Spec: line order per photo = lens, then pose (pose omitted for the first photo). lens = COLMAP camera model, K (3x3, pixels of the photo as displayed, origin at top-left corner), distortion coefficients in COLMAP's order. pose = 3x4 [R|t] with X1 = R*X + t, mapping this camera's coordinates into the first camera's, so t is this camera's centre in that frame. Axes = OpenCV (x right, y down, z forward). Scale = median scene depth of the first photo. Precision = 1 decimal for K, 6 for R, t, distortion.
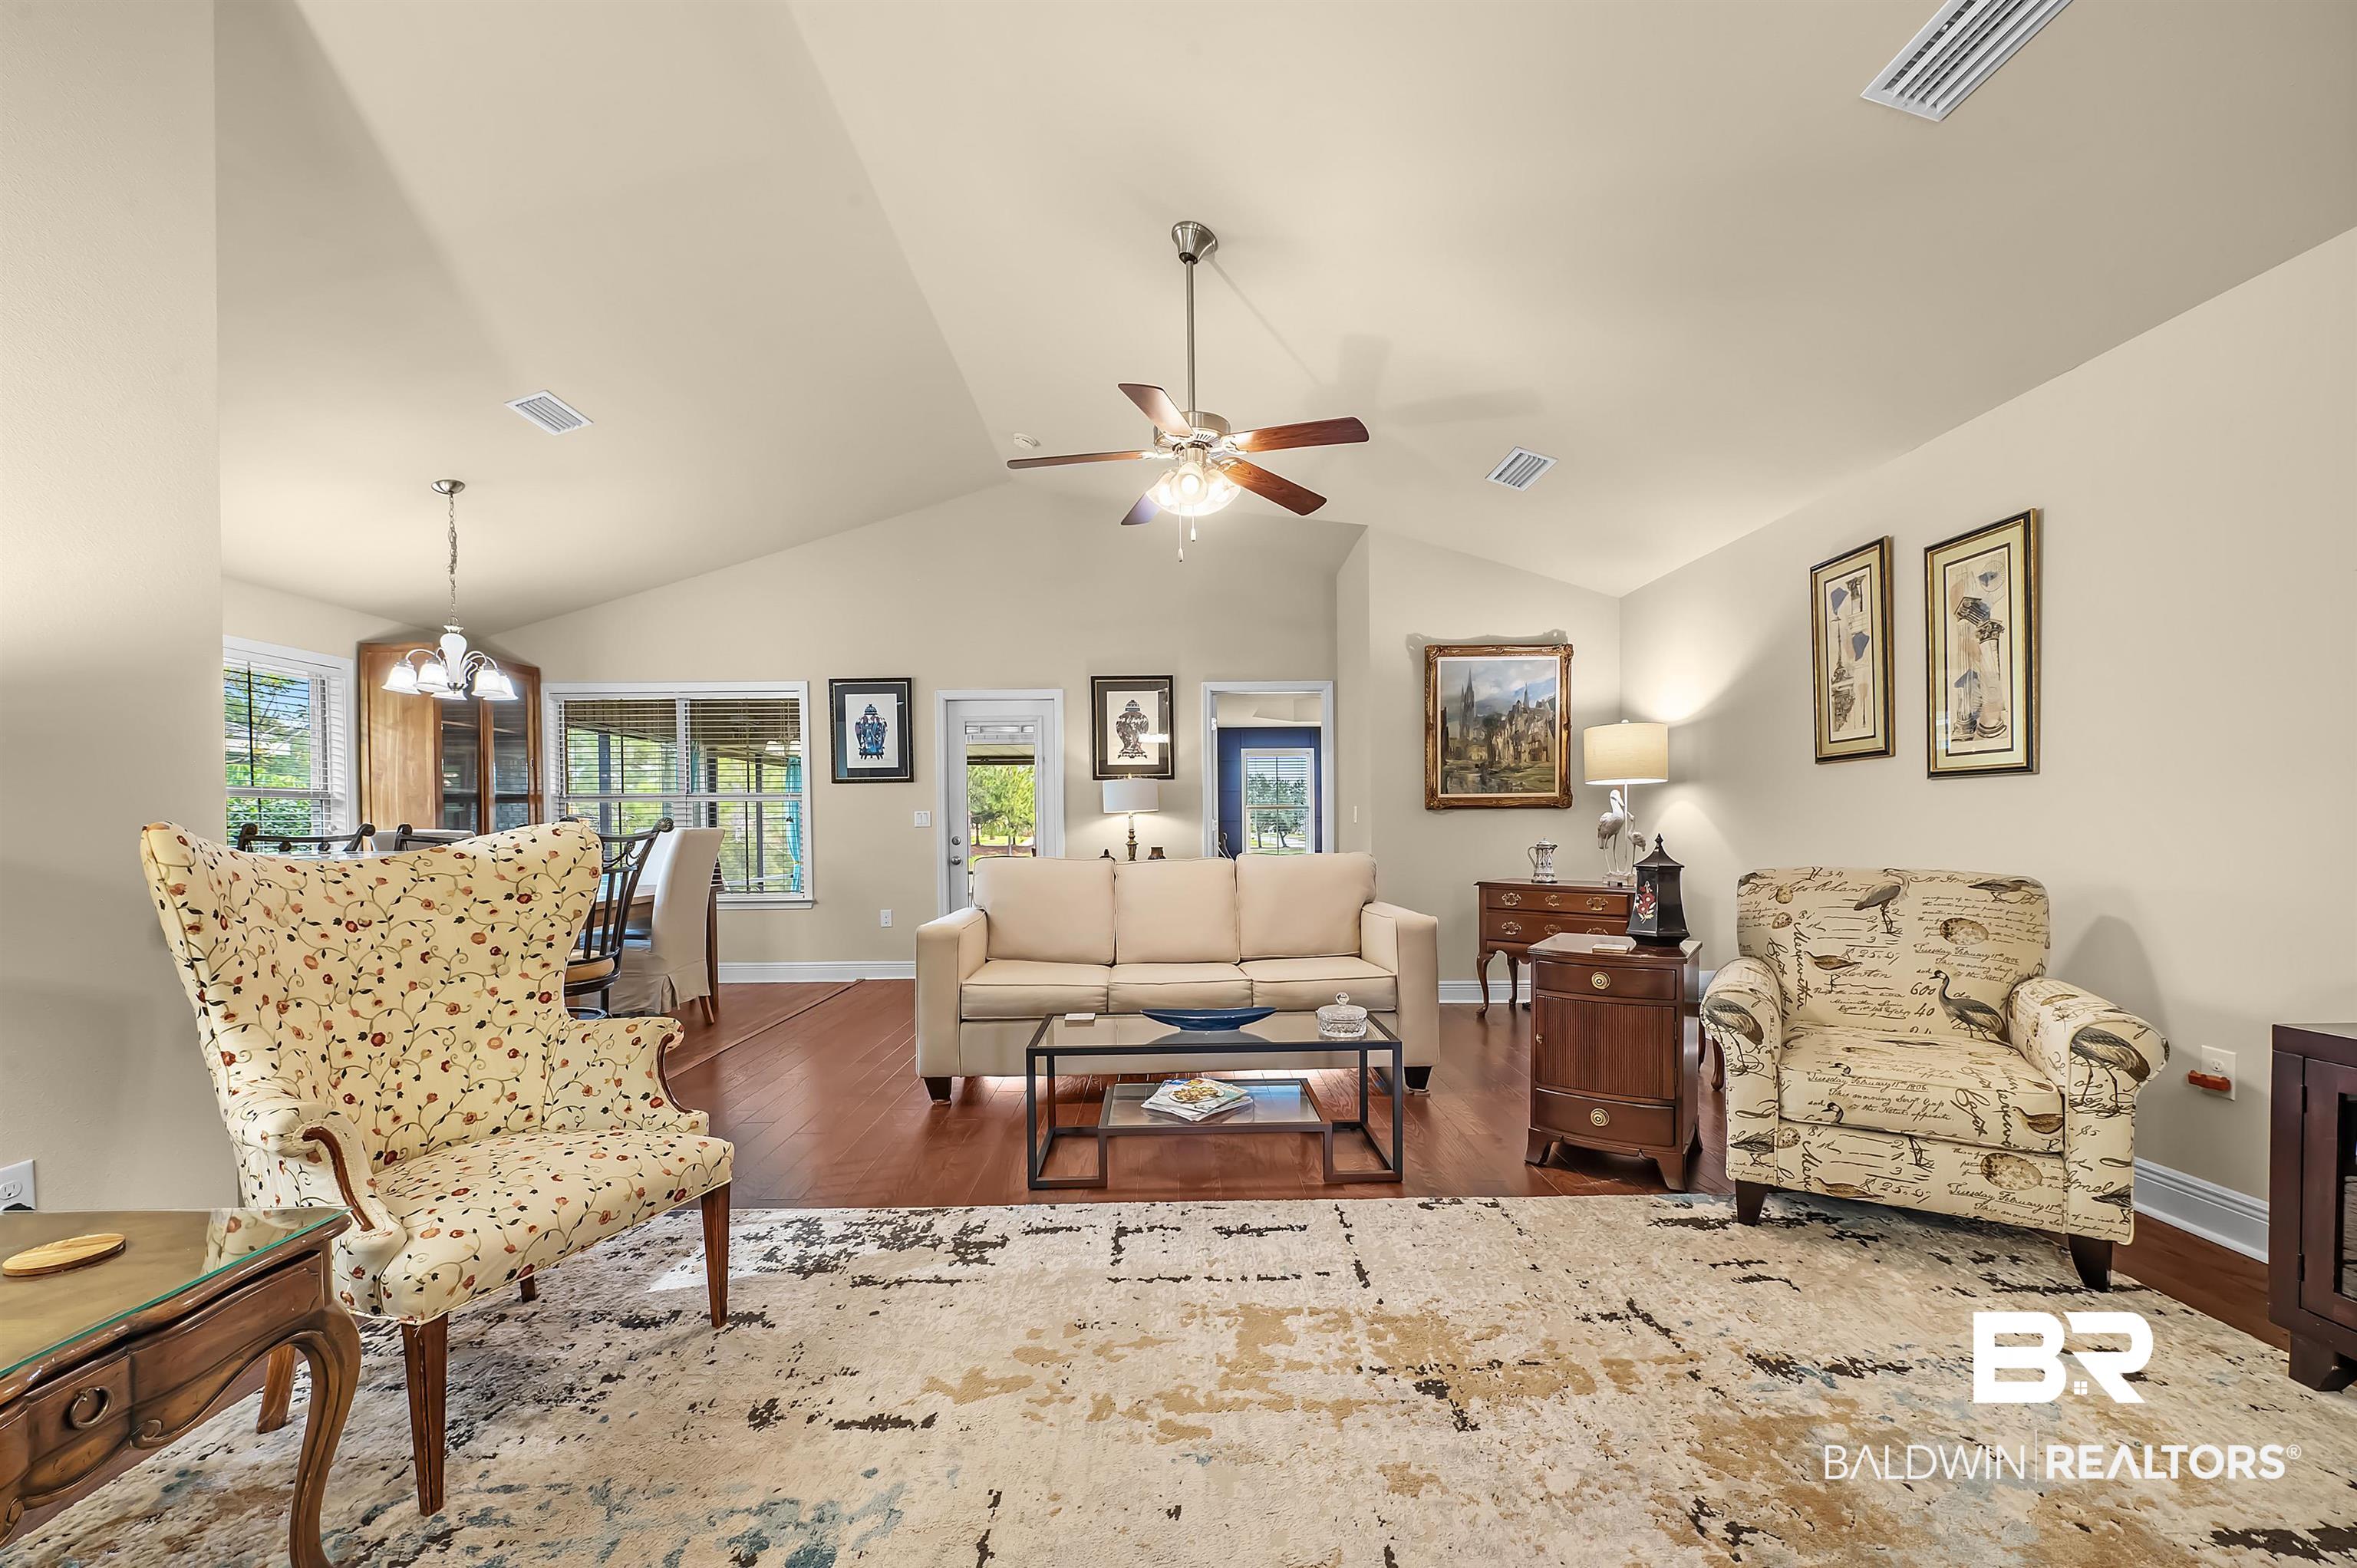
lens RADIAL K [[963.5, 0, 1172.6], [0, 963.5, 840.2], [0, 0, 1]] dist [-0.005926, -0.000846]
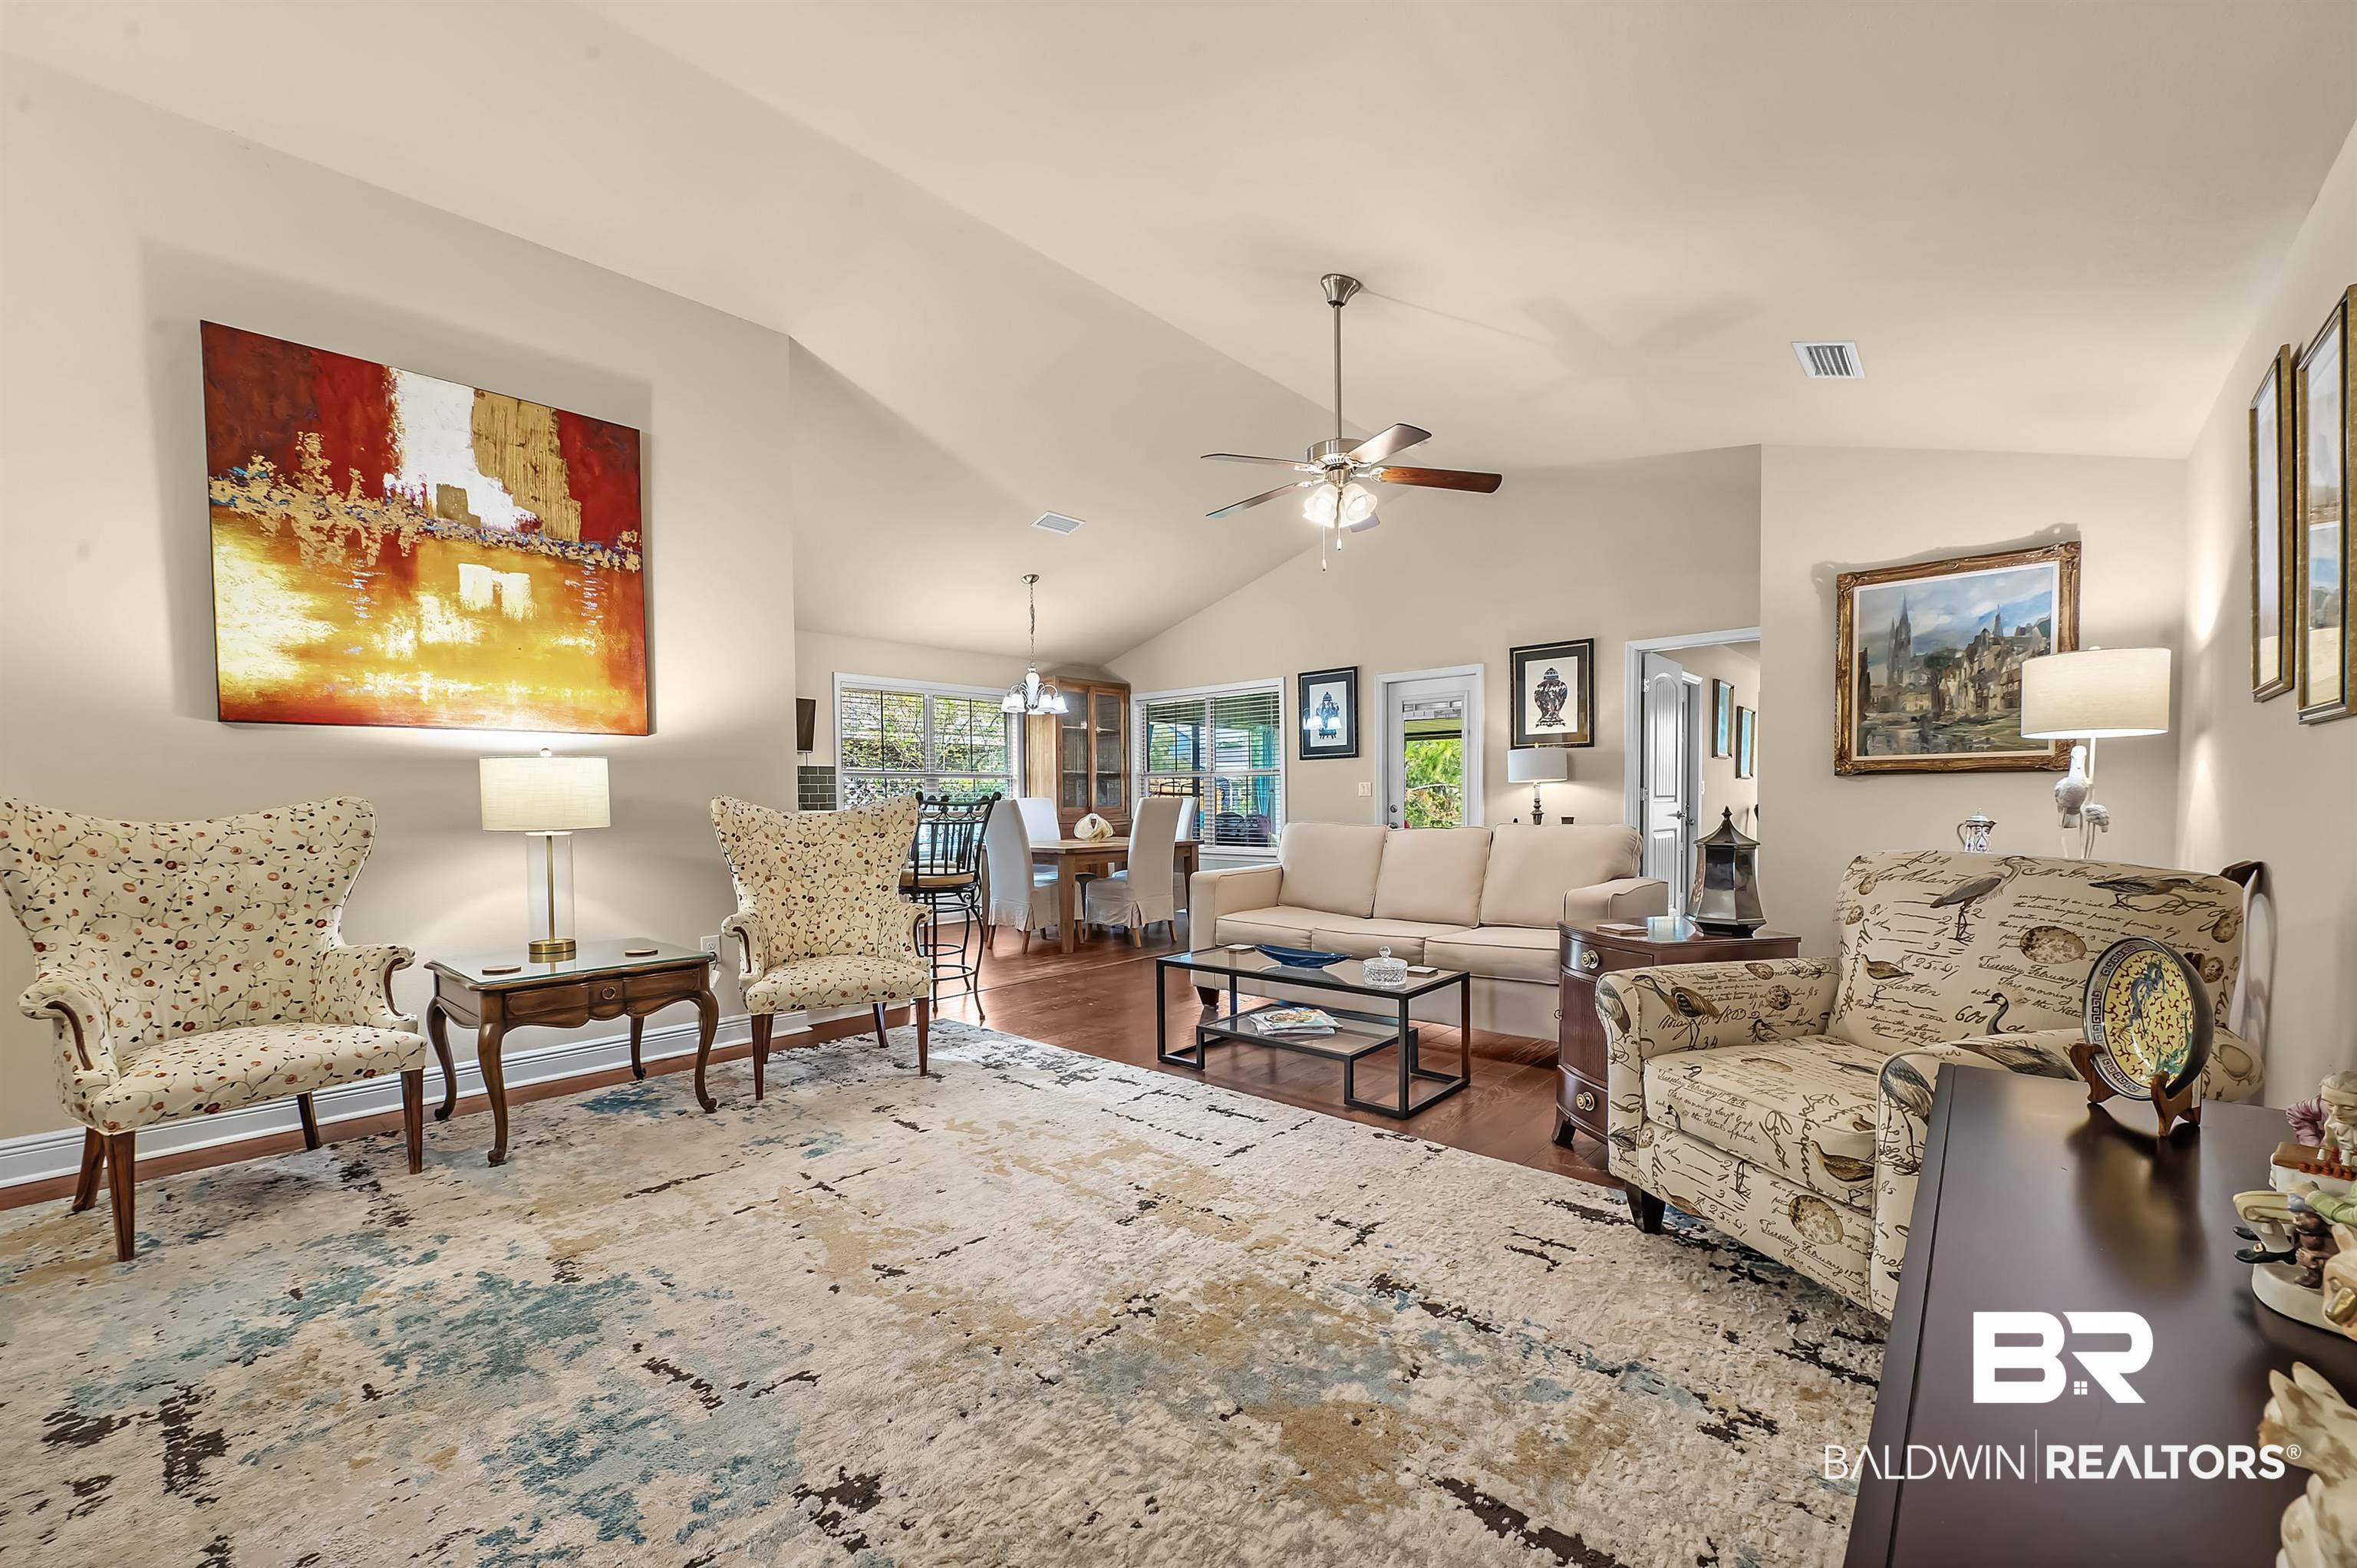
lens RADIAL K [[963.5, 0, 1156.3], [0, 963.5, 834.6], [0, 0, 1]] dist [-0.005926, -0.000846]
pose [[0.715978, 0.027936, -0.697563, 0.836976], [-0.008787, 0.999481, 0.031008, -0.003902], [0.698067, -0.016072, 0.715852, 0.017465]]
